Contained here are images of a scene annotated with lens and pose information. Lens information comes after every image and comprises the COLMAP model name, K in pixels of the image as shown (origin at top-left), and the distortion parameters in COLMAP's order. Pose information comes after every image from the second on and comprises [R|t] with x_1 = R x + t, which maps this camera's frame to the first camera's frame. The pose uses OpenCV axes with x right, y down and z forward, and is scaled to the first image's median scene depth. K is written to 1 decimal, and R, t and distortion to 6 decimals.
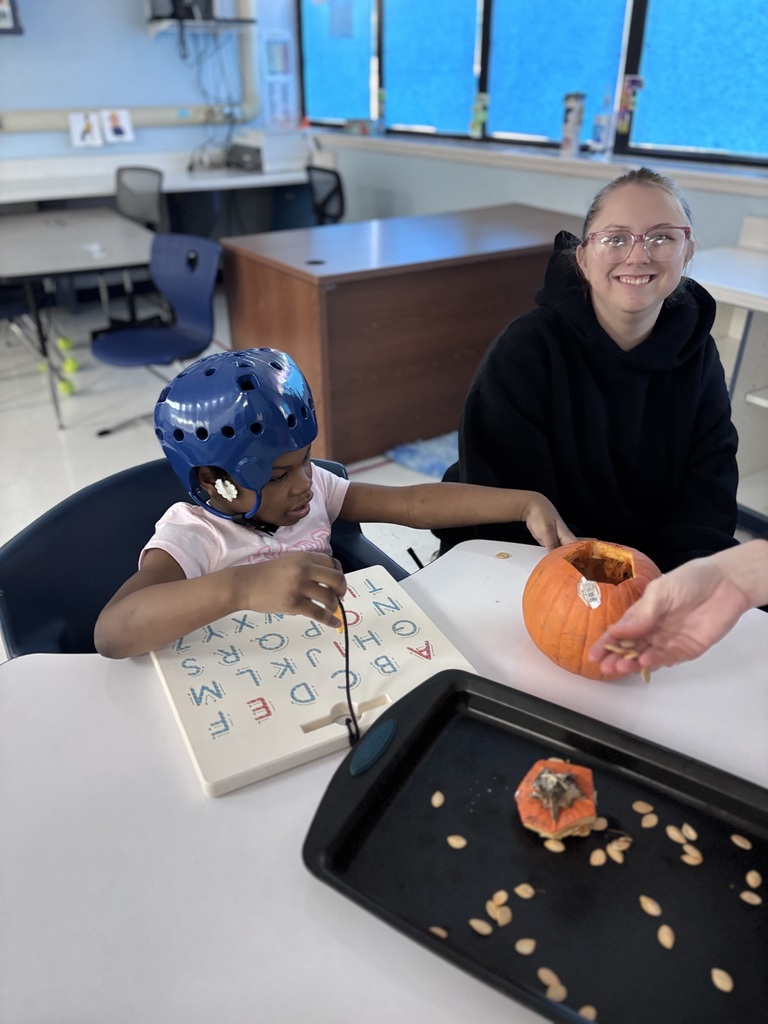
lens RADIAL K [[771.2, 0, 384.0], [0, 771.2, 512.0], [0, 0, 1]] dist [0.006304, -0.005026]
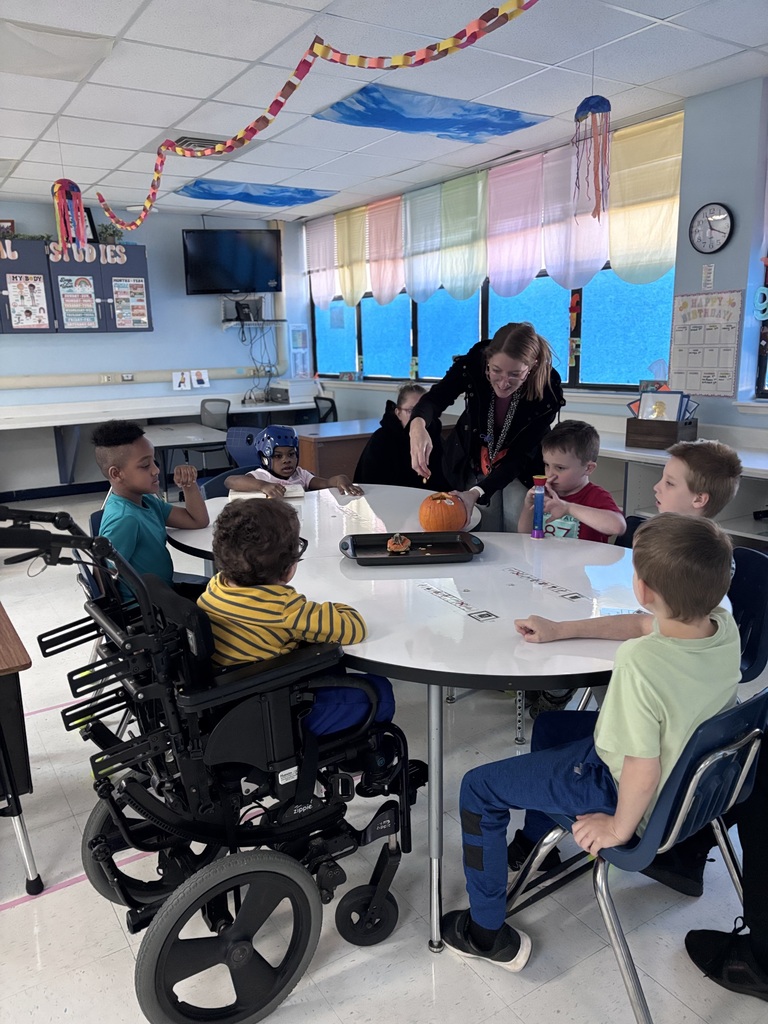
lens RADIAL K [[771.2, 0, 384.0], [0, 771.2, 512.0], [0, 0, 1]] dist [0.006304, -0.005026]
pose [[0.999665, -0.015546, -0.020685, 0.072595], [0.008718, 0.955019, -0.296416, 0.256907], [0.024363, 0.296137, 0.954835, -0.466355]]
